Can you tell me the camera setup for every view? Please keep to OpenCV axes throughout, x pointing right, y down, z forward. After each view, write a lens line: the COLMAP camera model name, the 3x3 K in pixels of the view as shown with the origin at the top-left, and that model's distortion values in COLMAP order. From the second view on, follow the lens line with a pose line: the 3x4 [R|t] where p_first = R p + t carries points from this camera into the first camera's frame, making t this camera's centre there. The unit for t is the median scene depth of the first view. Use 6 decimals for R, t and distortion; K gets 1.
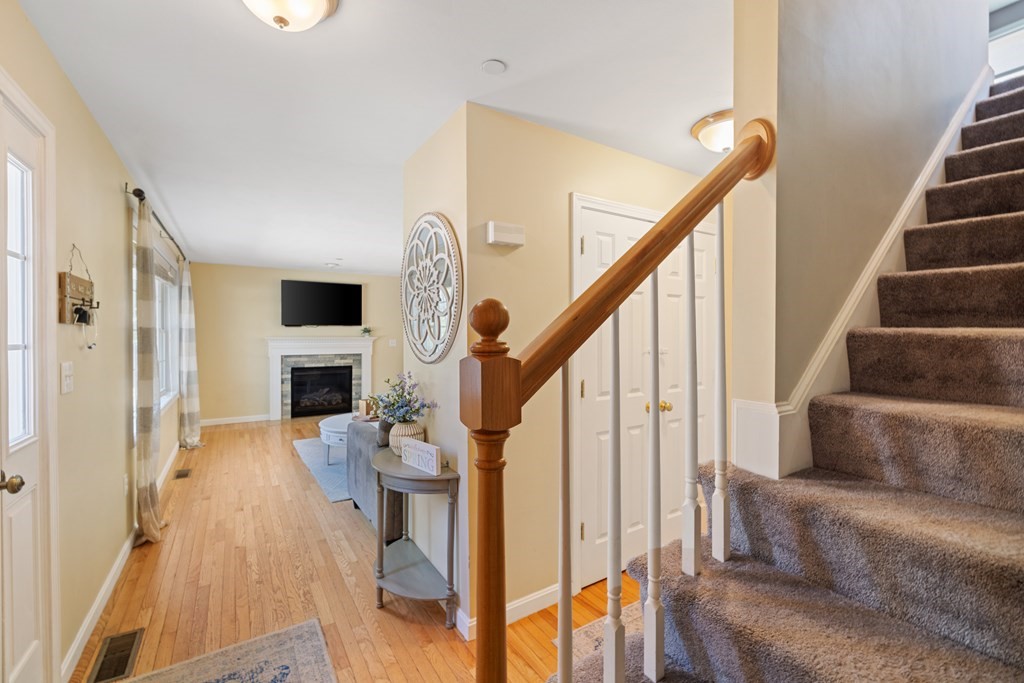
lens RADIAL K [[435.6, 0, 512.1], [0, 435.6, 338.8], [0, 0, 1]] dist [-0.000751, -0.001029]
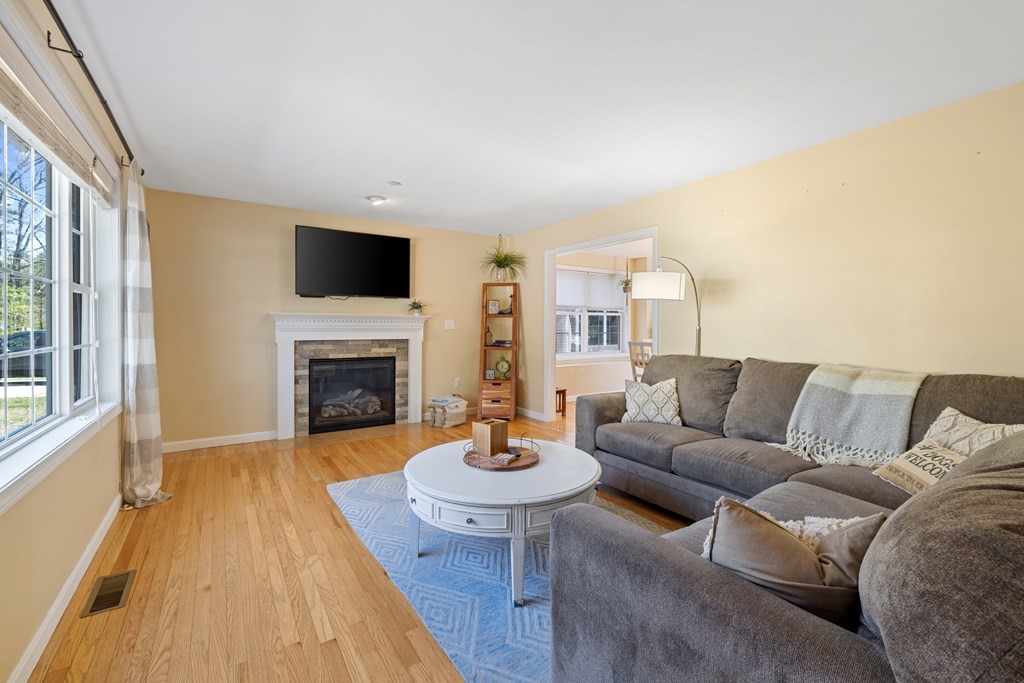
lens RADIAL K [[435.6, 0, 512.0], [0, 435.6, 332.8], [0, 0, 1]] dist [-0.000751, -0.001029]
pose [[0.999719, 0.002554, 0.023580, -0.218921], [-0.002626, 0.999992, 0.003002, 0.023540], [-0.023572, -0.003064, 0.999717, 0.337080]]
